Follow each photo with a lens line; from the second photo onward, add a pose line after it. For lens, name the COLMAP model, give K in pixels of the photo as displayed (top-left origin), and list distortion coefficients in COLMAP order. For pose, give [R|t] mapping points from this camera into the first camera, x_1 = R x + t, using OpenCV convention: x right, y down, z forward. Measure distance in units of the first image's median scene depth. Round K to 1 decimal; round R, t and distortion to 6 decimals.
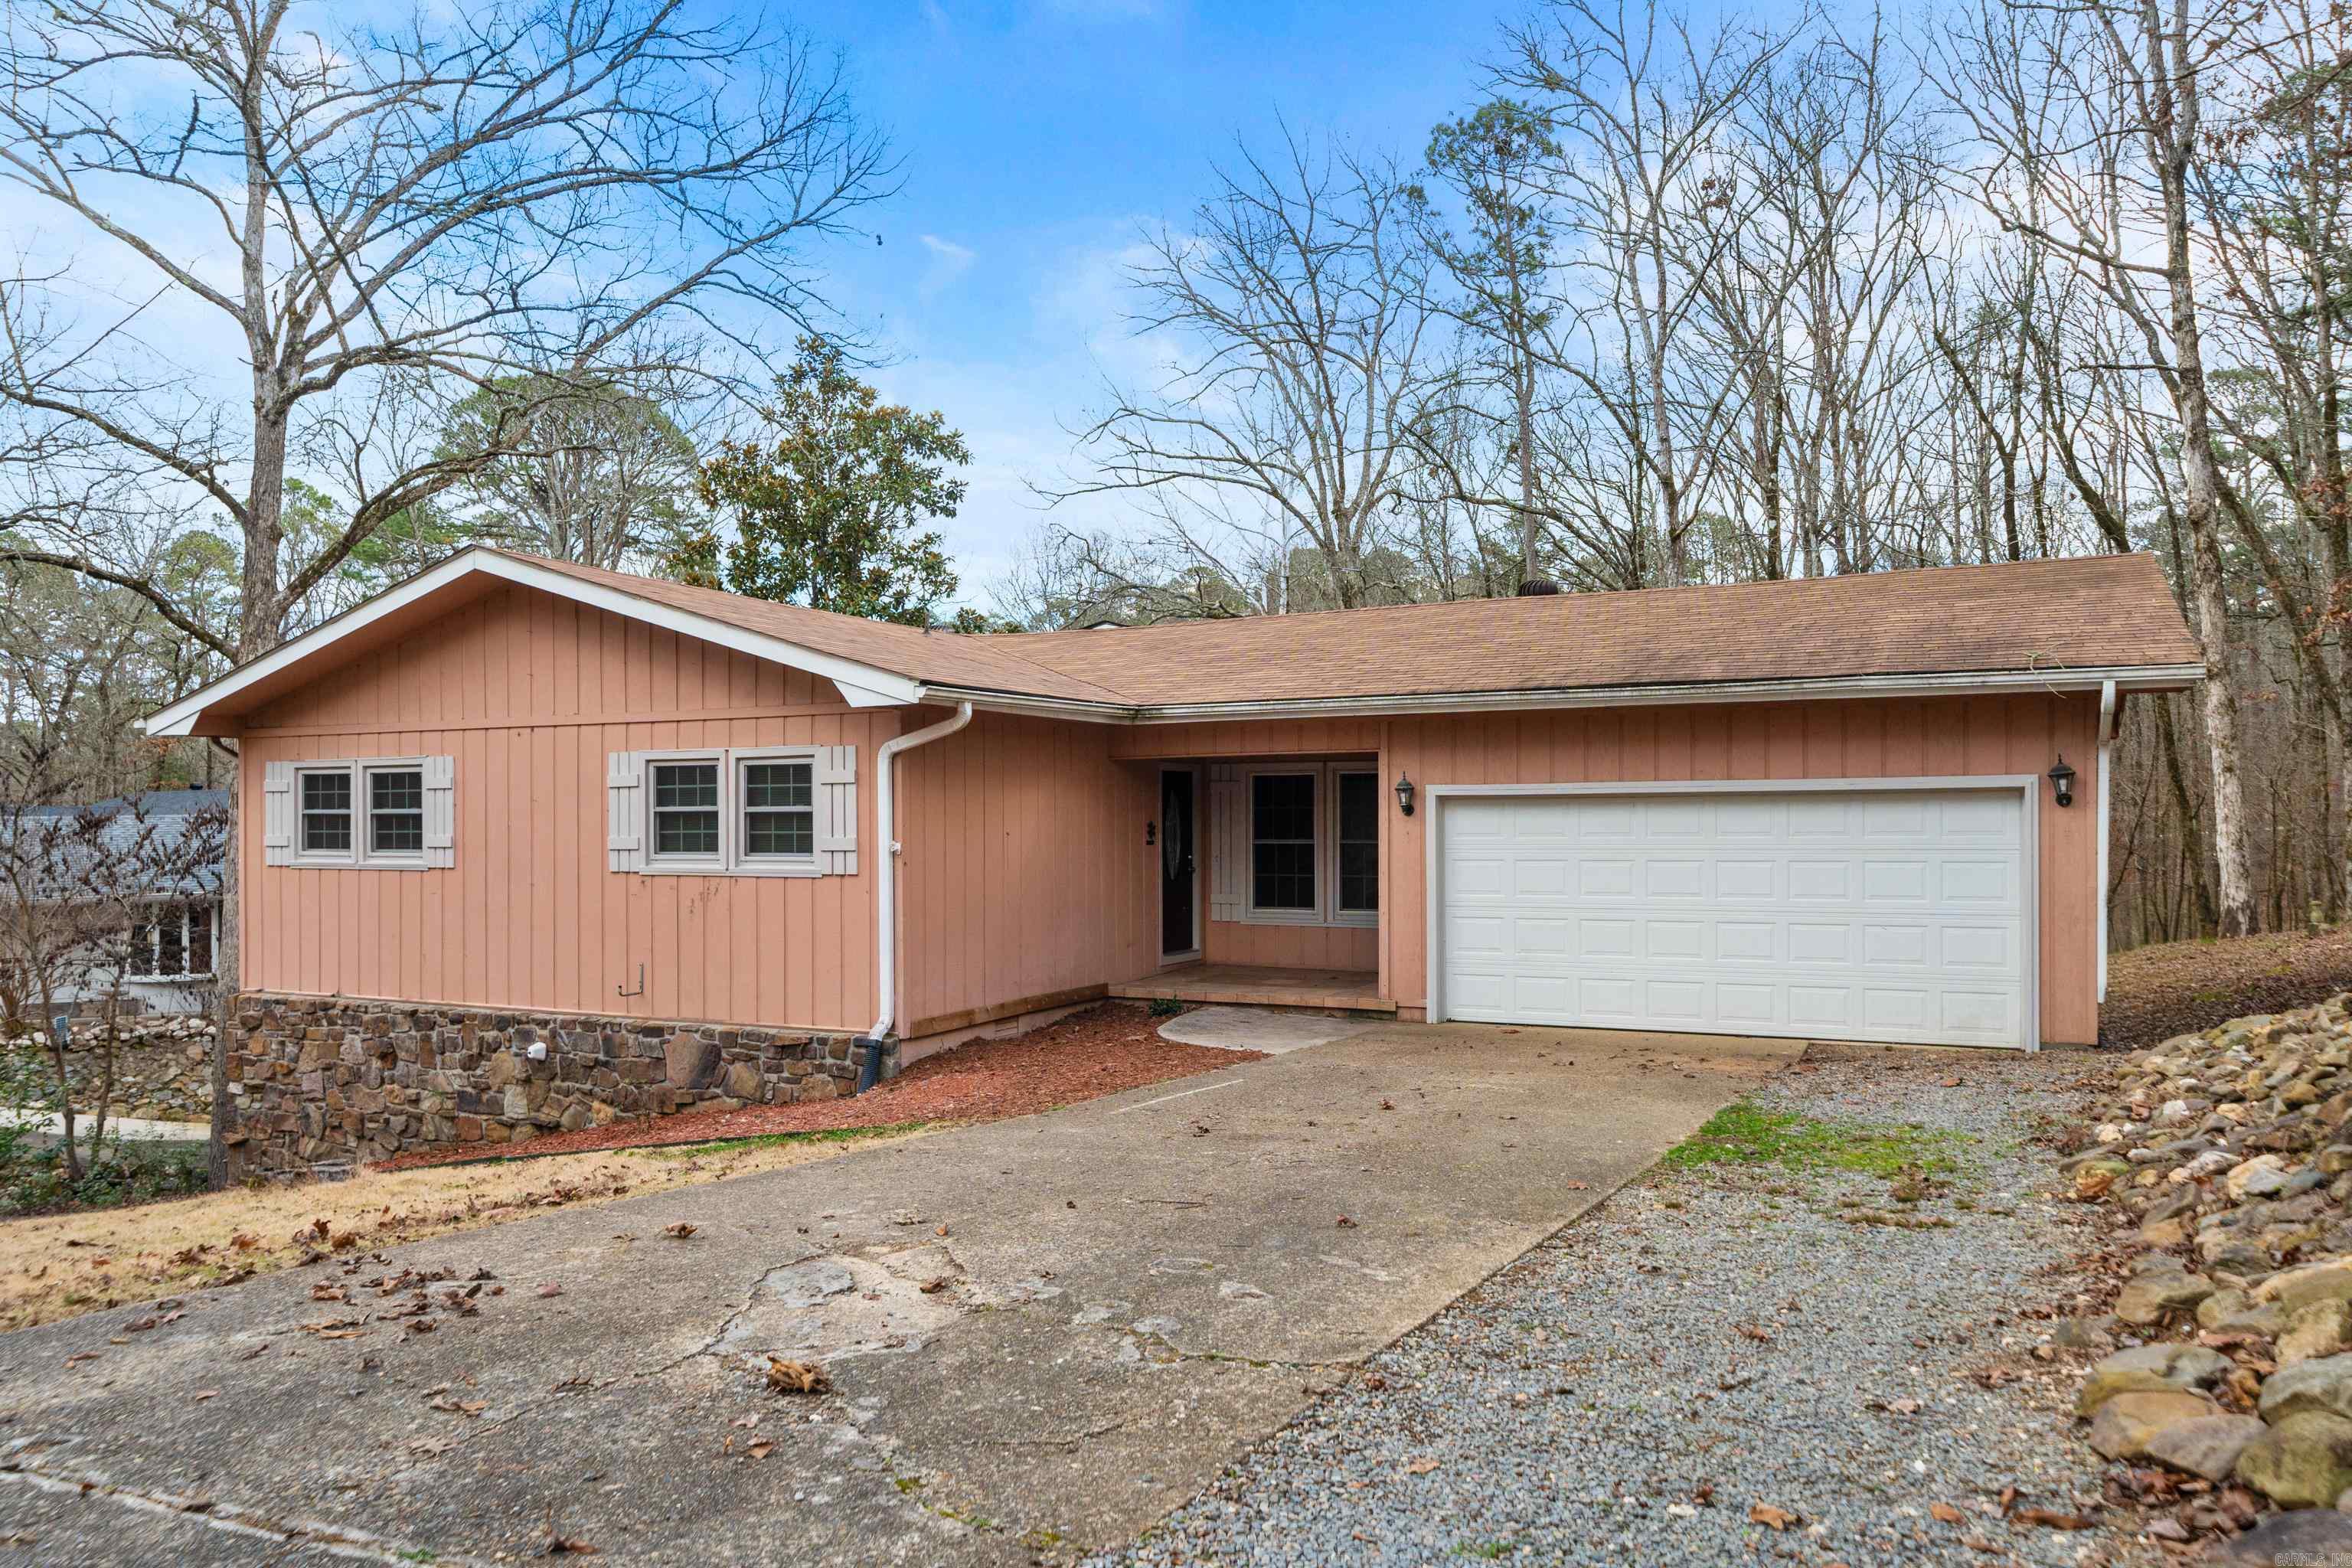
lens RADIAL K [[1512.1, 0, 1172.0], [0, 1512.1, 798.0], [0, 0, 1]] dist [0.007947, -0.000123]
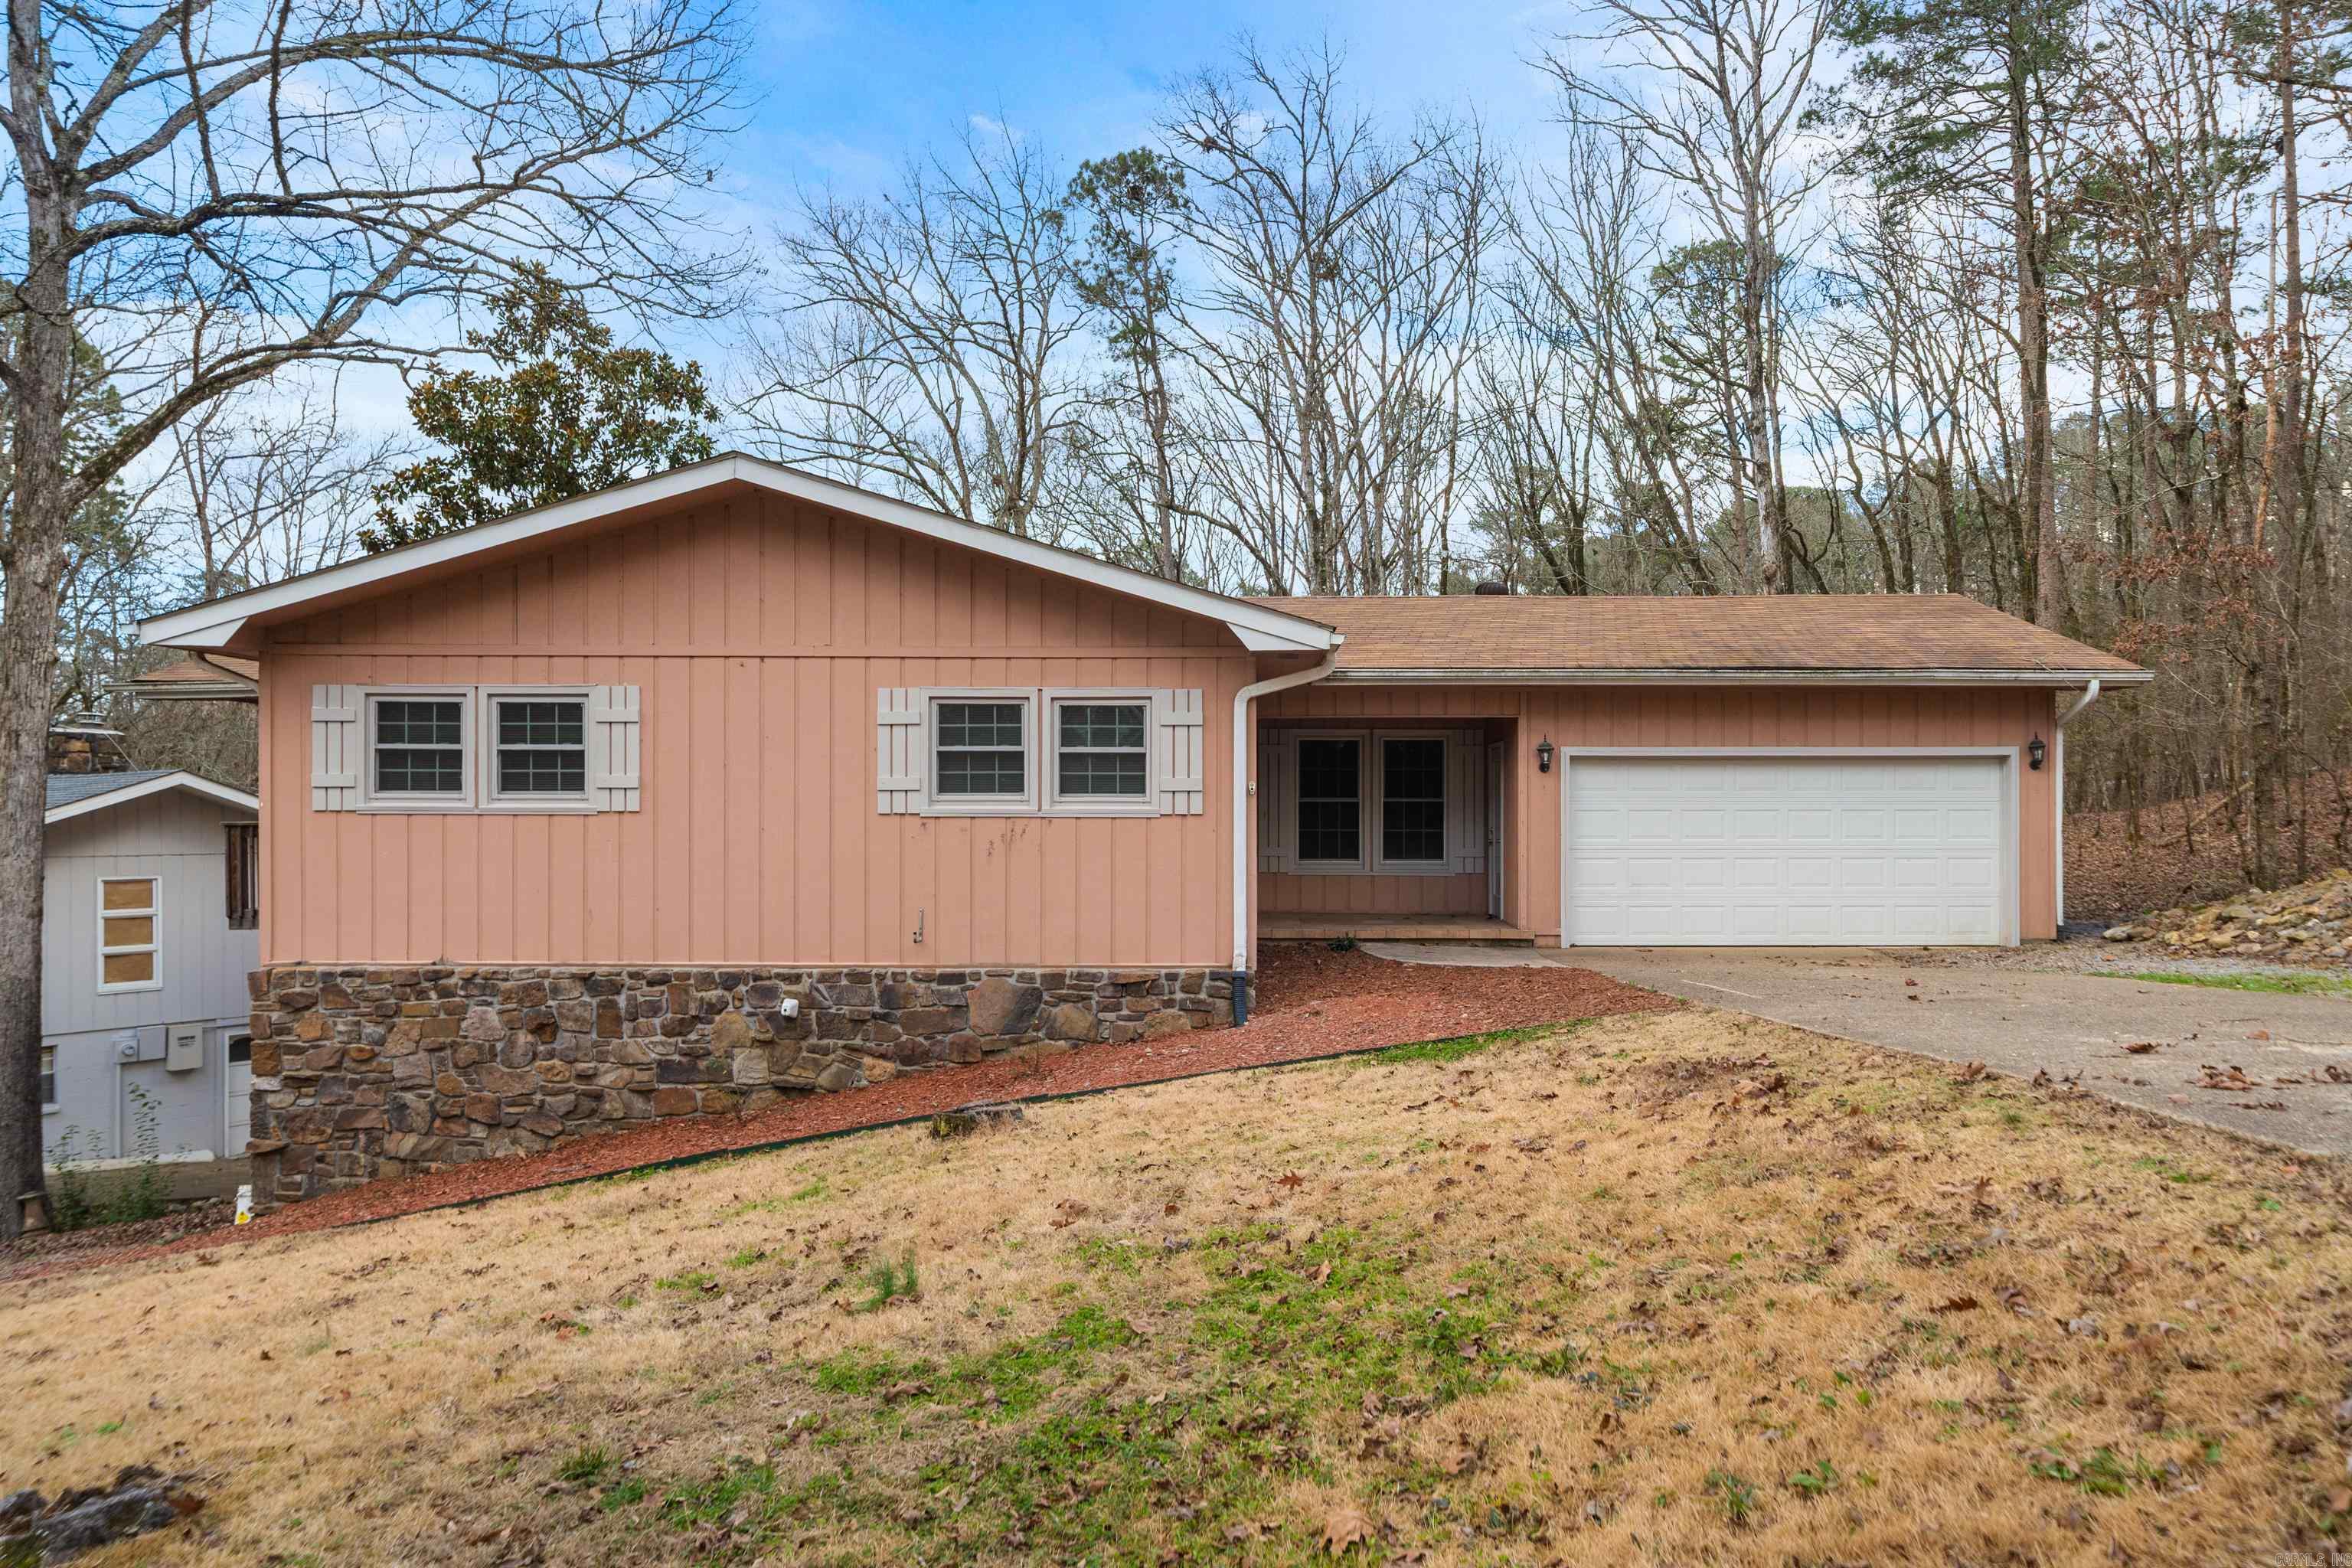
lens RADIAL K [[1437.0, 0, 1188.0], [0, 1437.0, 787.9], [0, 0, 1]] dist [0.005996, 0.002104]
pose [[0.906805, 0.015505, 0.421266, -0.567633], [-0.013862, 0.999880, -0.006964, 0.035733], [-0.421323, 0.000476, 0.906910, 0.103464]]
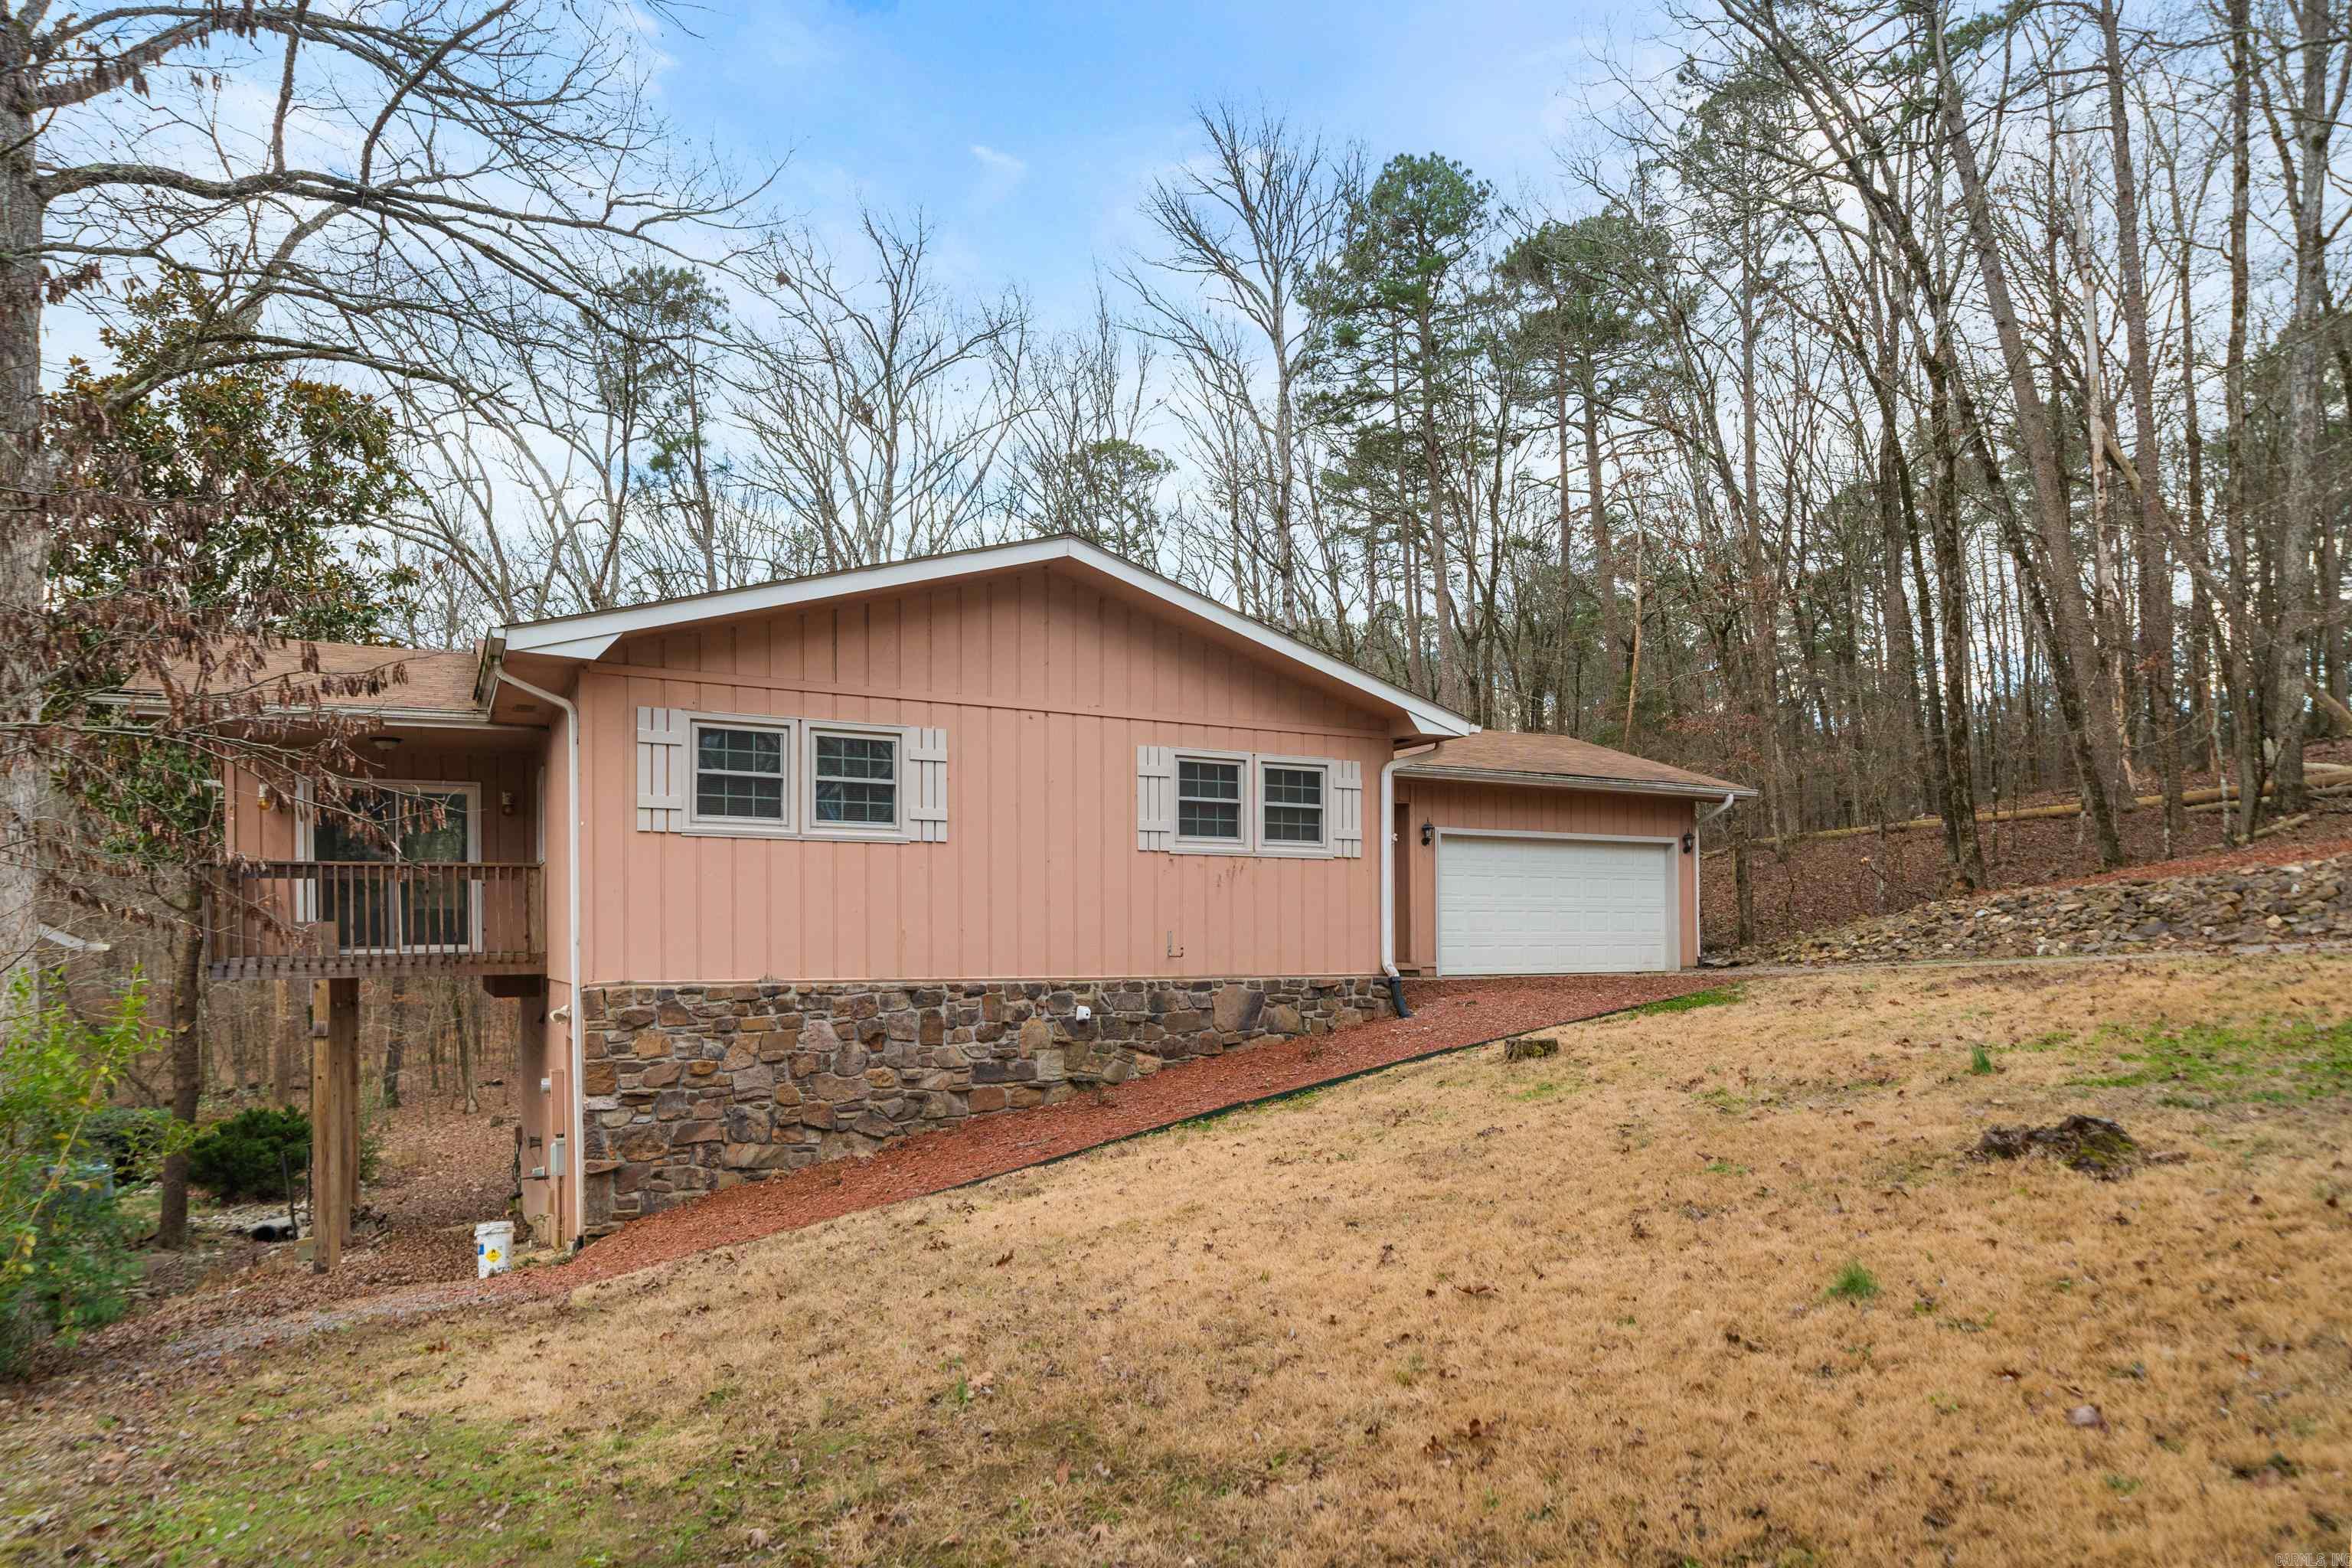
lens RADIAL K [[1361.9, 0, 1084.6], [0, 1361.9, 899.2], [0, 0, 1]] dist [-0.001431, 0.000390]
pose [[0.623965, 0.030763, 0.780846, -1.172334], [-0.018090, 0.999526, -0.024923, 0.109784], [-0.781243, 0.001426, 0.624226, 0.394655]]
